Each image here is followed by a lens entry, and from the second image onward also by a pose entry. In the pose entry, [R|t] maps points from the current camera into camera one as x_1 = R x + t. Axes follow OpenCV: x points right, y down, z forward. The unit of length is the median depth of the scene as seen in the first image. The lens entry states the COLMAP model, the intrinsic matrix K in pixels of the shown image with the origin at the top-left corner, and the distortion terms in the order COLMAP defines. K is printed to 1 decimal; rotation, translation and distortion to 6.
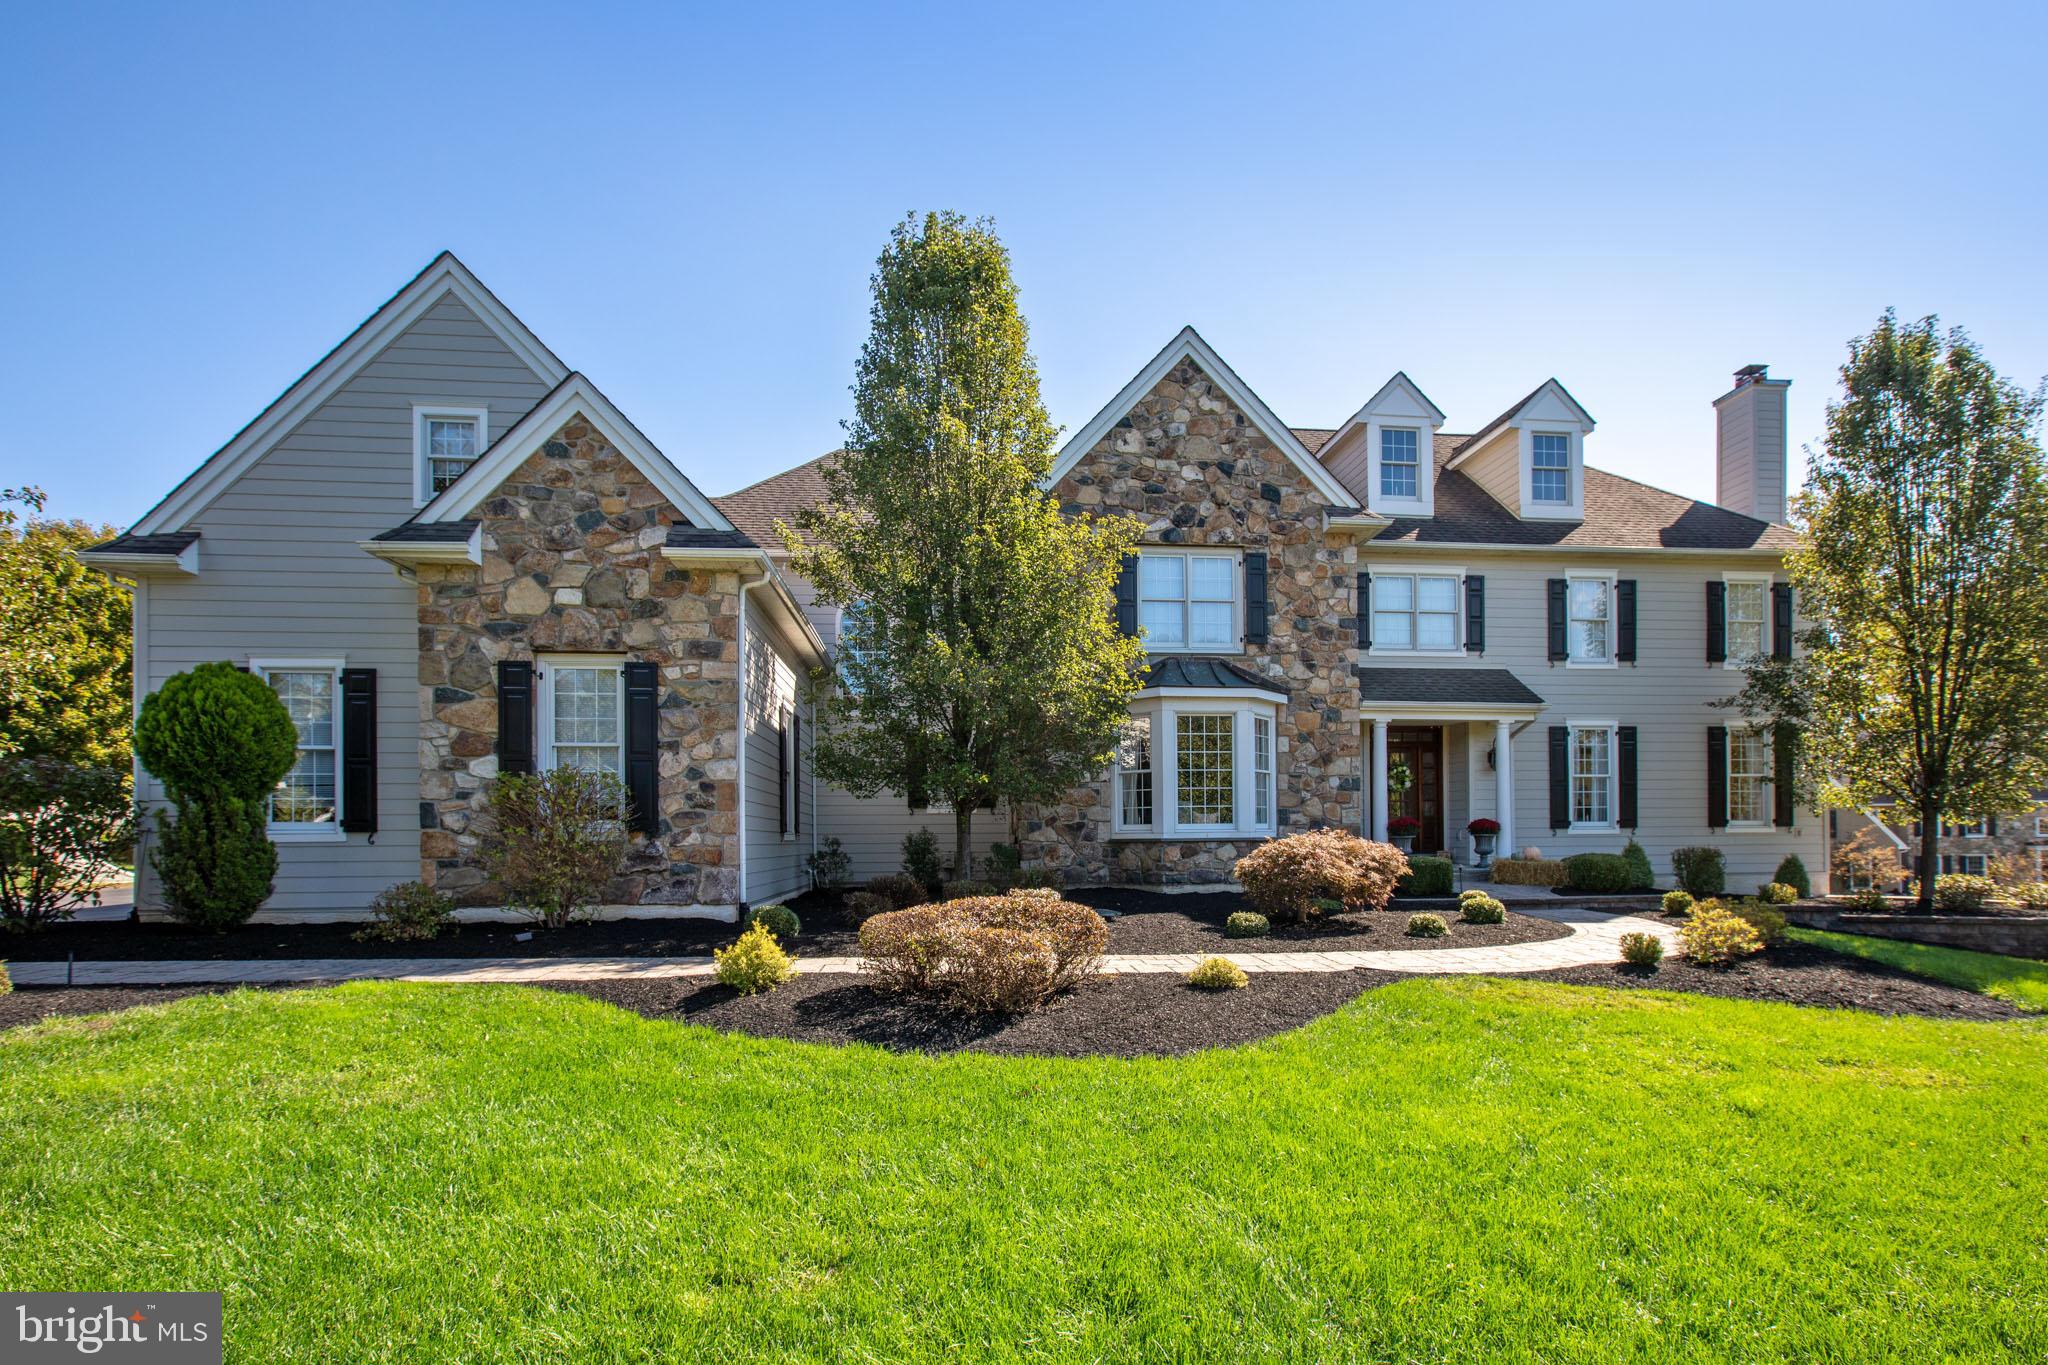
lens RADIAL K [[933.7, 0, 1043.8], [0, 933.7, 767.4], [0, 0, 1]] dist [-0.002071, 0.000608]
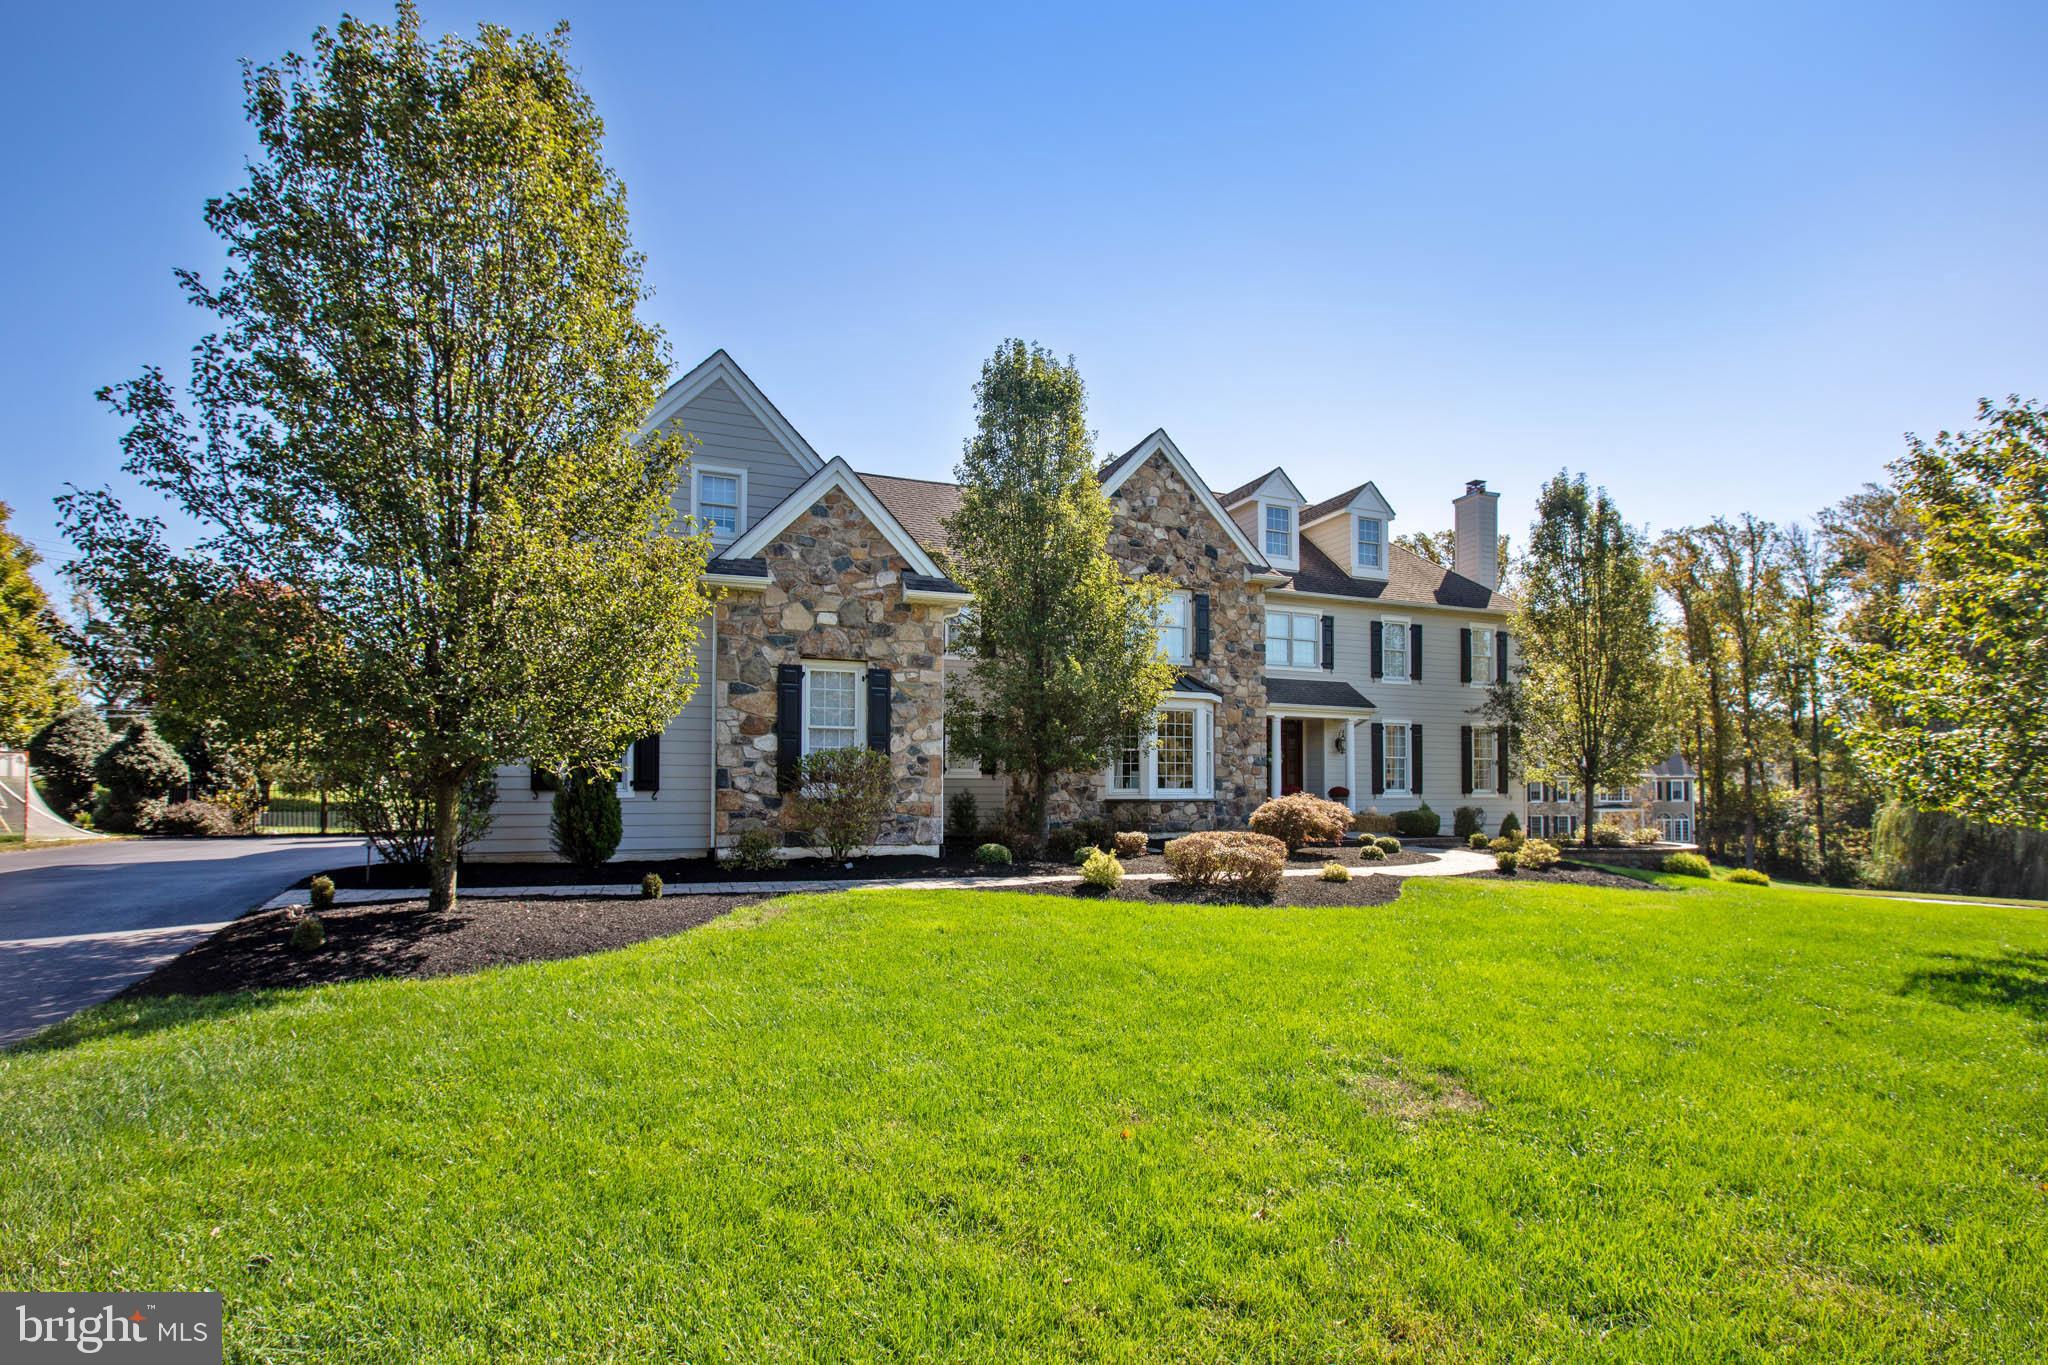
lens RADIAL K [[933.7, 0, 1021.6], [0, 933.7, 693.4], [0, 0, 1]] dist [-0.002071, 0.000608]
pose [[0.960544, 0.036168, 0.275768, -0.426908], [-0.025530, 0.998788, -0.042070, -0.016761], [-0.276955, 0.033370, 0.960303, -0.270473]]
